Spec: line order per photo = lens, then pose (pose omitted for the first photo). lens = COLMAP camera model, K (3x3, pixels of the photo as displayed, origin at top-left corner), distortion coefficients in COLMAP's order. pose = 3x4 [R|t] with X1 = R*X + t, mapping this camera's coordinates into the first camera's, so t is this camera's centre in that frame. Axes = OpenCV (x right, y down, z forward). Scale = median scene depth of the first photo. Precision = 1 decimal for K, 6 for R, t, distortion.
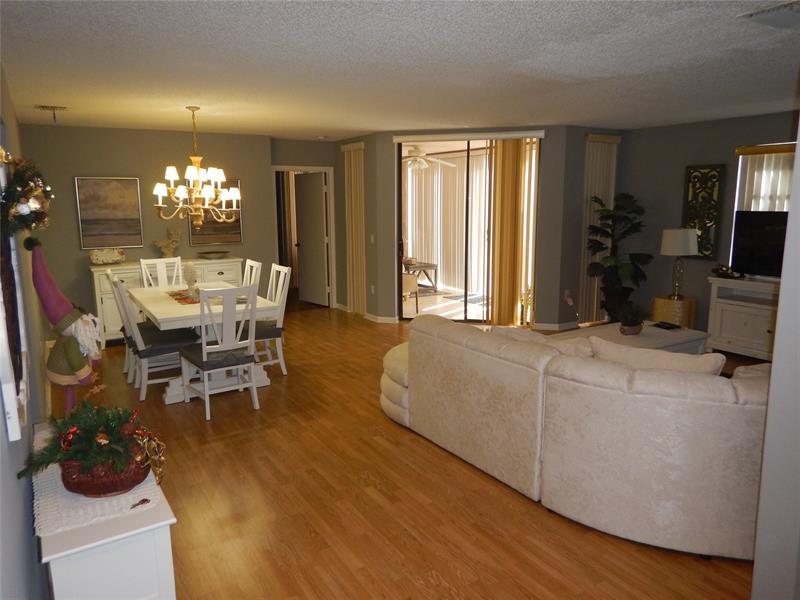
lens RADIAL K [[586.3, 0, 401.0], [0, 586.3, 300.5], [0, 0, 1]] dist [0.039626, -0.002190]
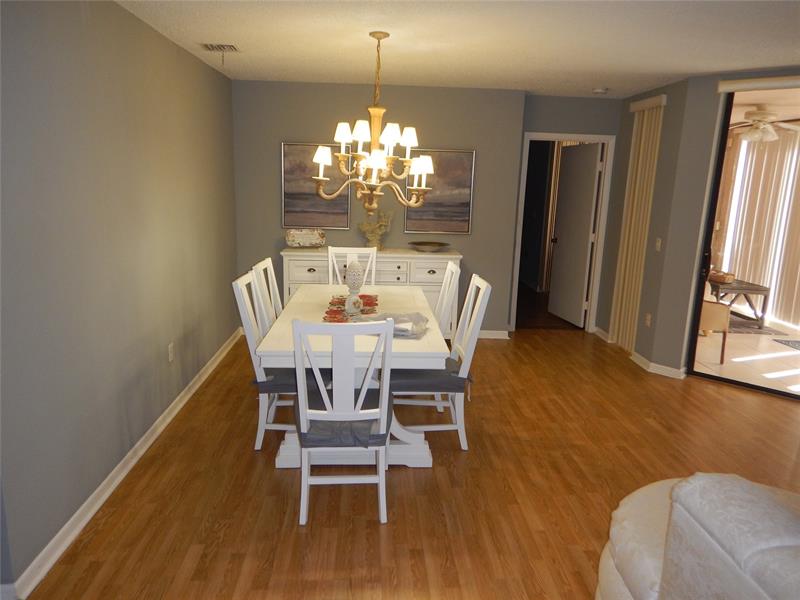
lens RADIAL K [[586.3, 0, 393.9], [0, 586.3, 289.9], [0, 0, 1]] dist [0.039626, -0.002190]
pose [[0.872975, 0.131711, -0.469645, 0.010870], [-0.125574, 0.991084, 0.044532, -0.050978], [0.471323, 0.020100, 0.881731, 0.305893]]
